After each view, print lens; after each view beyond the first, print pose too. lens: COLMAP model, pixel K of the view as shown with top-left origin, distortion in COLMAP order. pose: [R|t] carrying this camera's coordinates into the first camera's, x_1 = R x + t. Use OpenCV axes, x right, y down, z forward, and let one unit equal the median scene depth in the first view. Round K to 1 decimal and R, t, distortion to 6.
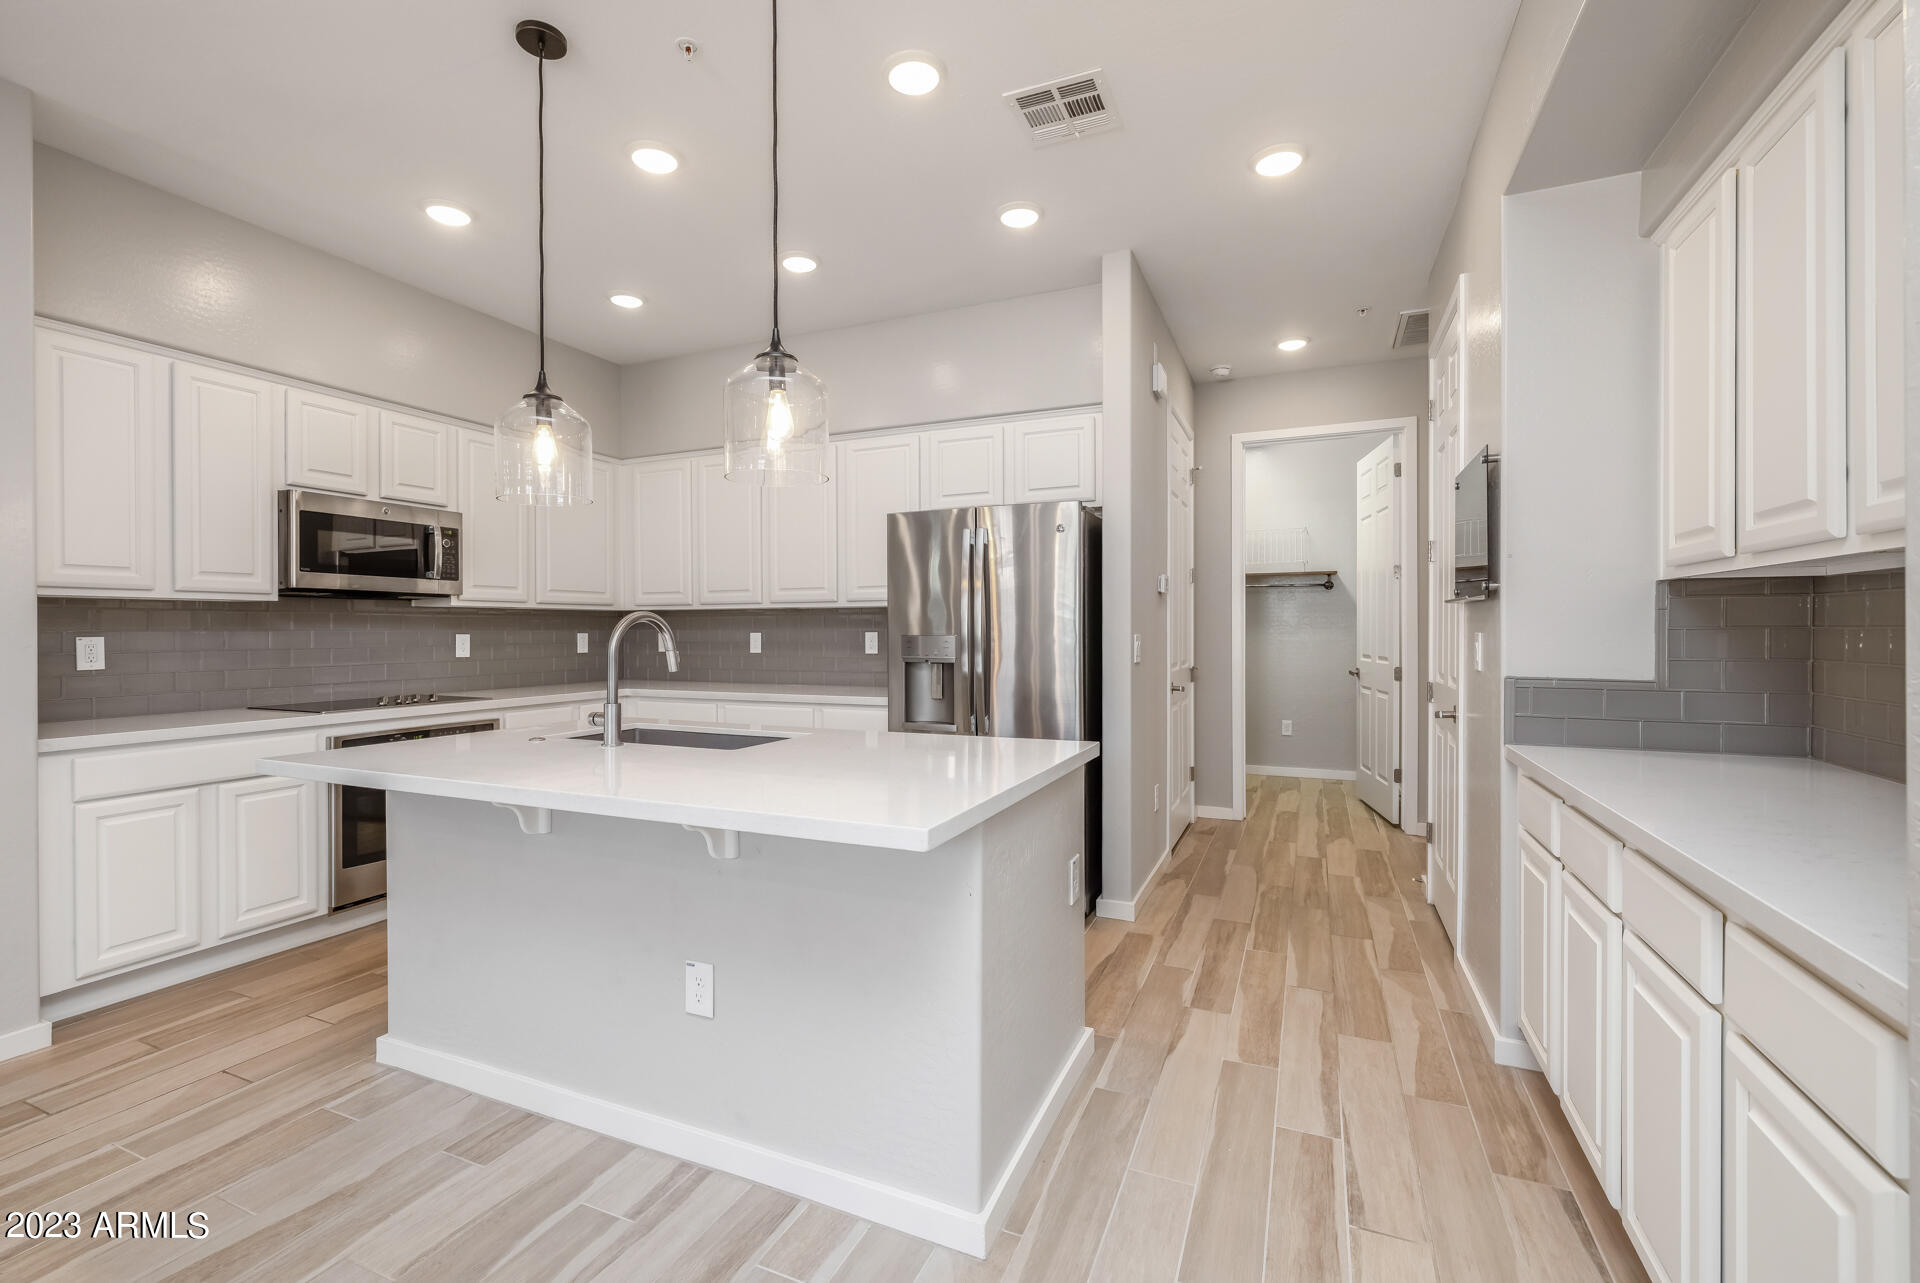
lens RADIAL K [[825.6, 0, 952.0], [0, 825.6, 632.7], [0, 0, 1]] dist [-0.002770, 0.001400]
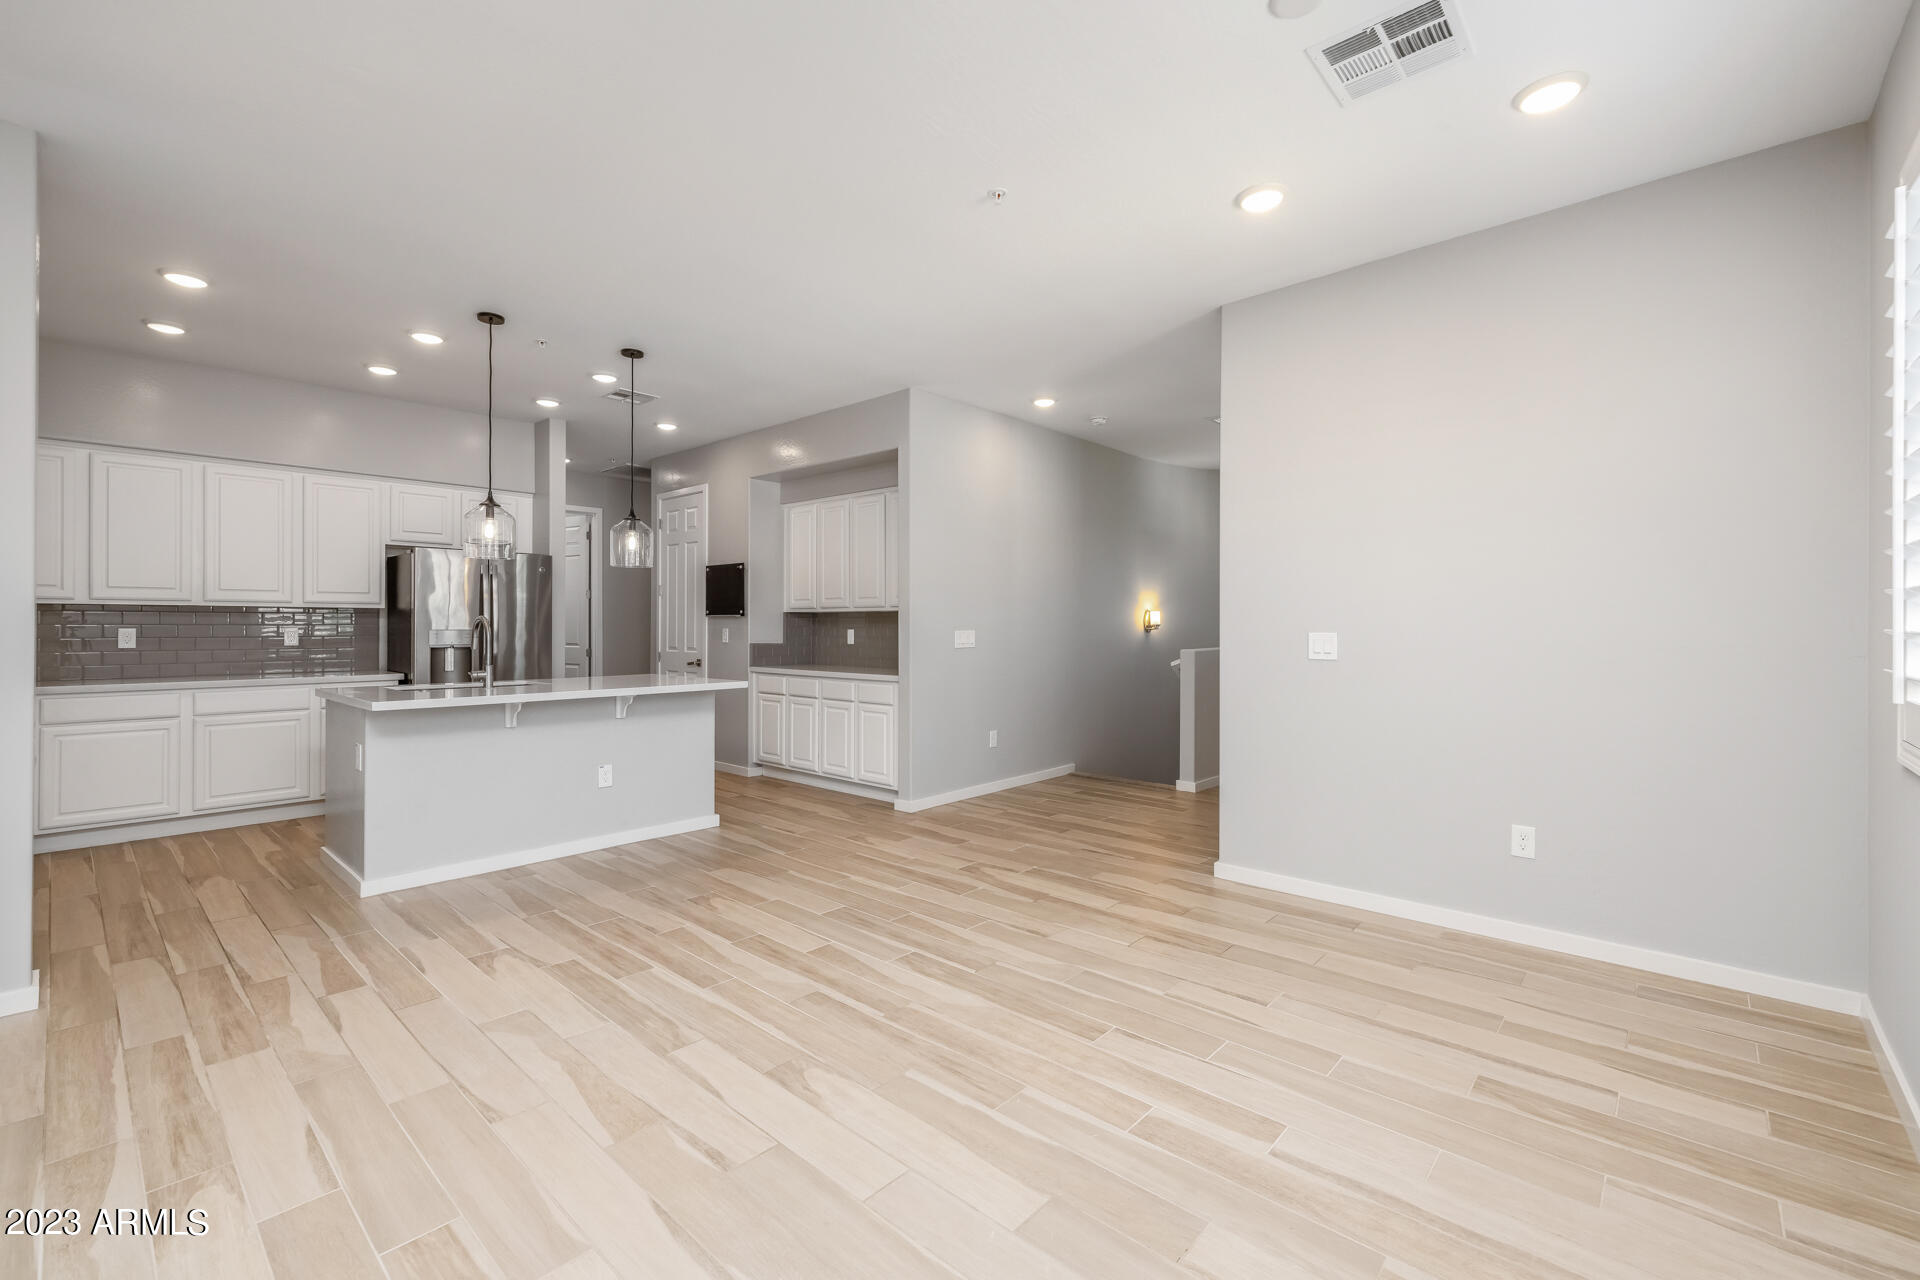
lens RADIAL K [[837.8, 0, 967.6], [0, 837.8, 630.3], [0, 0, 1]] dist [-0.002067, 0.000543]
pose [[0.311137, -0.005442, 0.950350, -1.397223], [-0.000835, 0.999982, 0.006000, -0.007101], [-0.950365, -0.002661, 0.311126, -0.462708]]
